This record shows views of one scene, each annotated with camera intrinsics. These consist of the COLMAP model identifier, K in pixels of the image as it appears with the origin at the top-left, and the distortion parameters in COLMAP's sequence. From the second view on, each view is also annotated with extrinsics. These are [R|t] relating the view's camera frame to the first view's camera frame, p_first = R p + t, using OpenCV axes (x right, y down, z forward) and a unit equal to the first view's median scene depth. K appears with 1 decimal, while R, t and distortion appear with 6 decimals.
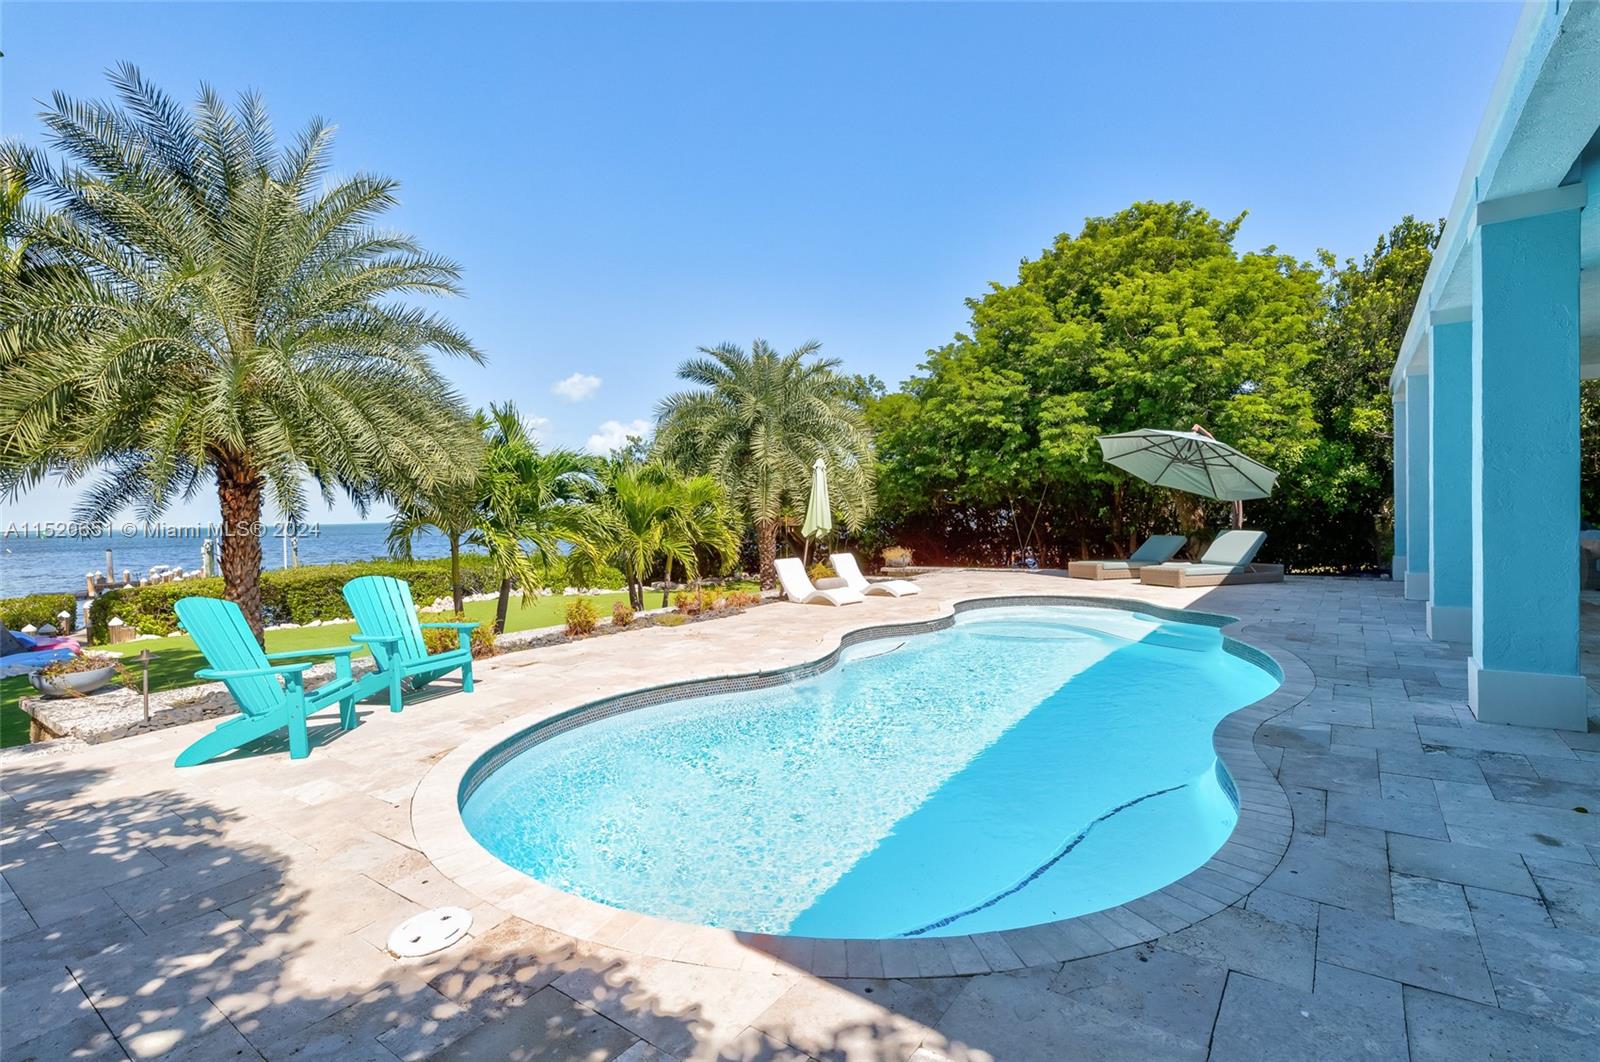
lens RADIAL K [[772.1, 0, 788.0], [0, 772.1, 534.9], [0, 0, 1]] dist [0.004064, 0.000457]
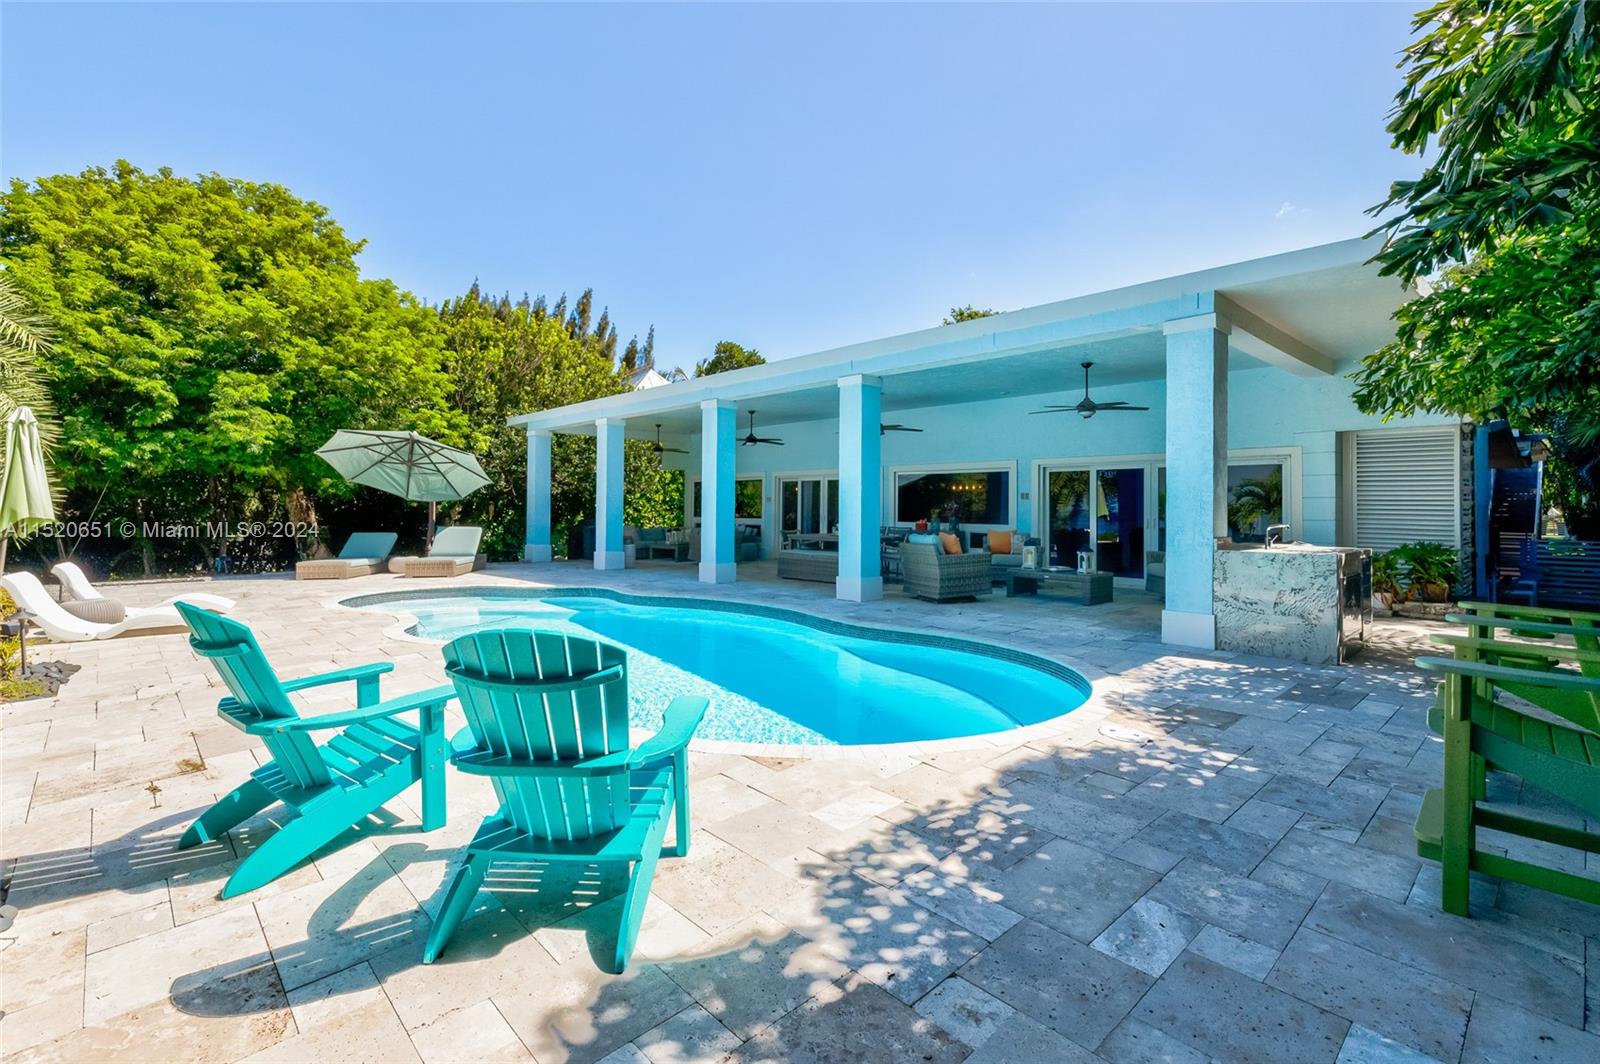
lens RADIAL K [[772.1, 0, 786.9], [0, 772.1, 516.4], [0, 0, 1]] dist [0.004064, 0.000457]
pose [[0.225067, 0.017540, 0.974185, -1.601028], [0.010465, 0.999737, -0.020417, 0.024195], [-0.974287, 0.014790, 0.224825, 0.909408]]
